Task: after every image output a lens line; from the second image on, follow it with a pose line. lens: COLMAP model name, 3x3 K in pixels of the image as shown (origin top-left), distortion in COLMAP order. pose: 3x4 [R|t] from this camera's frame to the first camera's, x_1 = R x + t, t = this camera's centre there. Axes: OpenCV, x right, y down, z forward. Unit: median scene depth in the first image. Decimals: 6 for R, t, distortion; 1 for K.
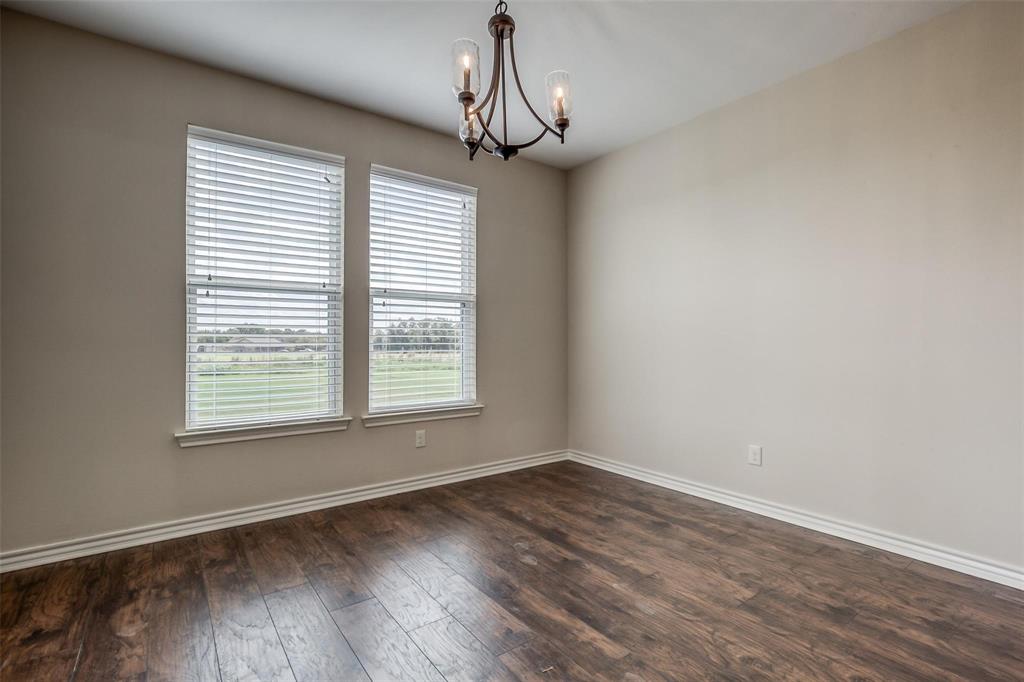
lens RADIAL K [[472.5, 0, 517.9], [0, 472.5, 339.3], [0, 0, 1]] dist [0.001188, 0.000146]
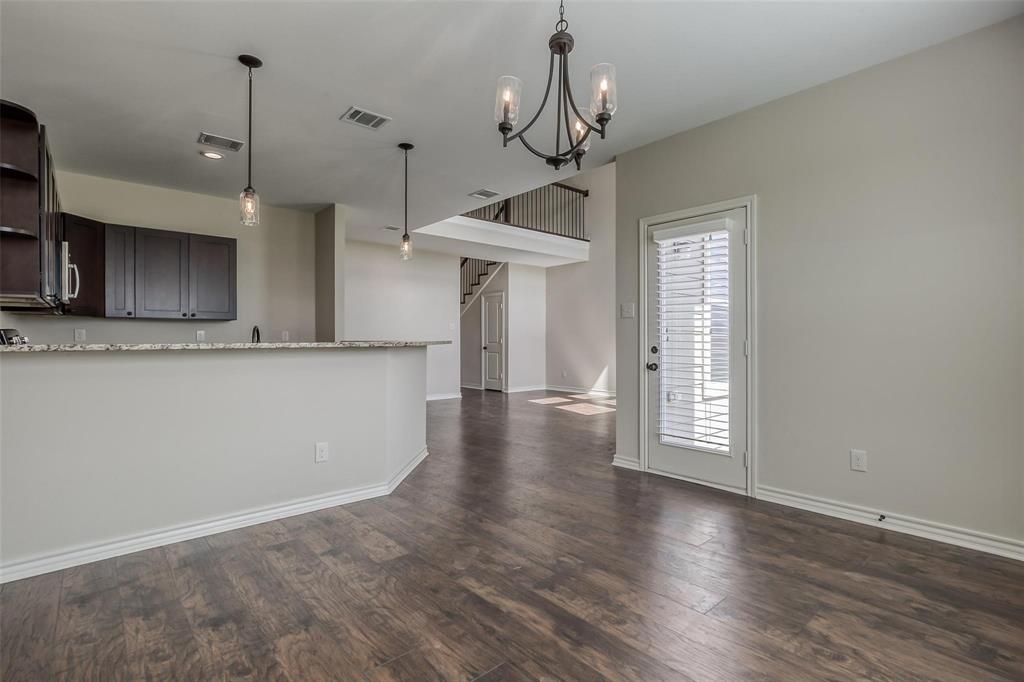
lens RADIAL K [[466.6, 0, 512.0], [0, 466.6, 341.0], [0, 0, 1]] dist [-0.015766, -0.000070]
pose [[-0.997356, 0.000666, -0.072665, 0.091367], [0.001189, 0.999974, -0.007157, 0.006650], [0.072659, -0.007225, -0.997331, 1.199959]]
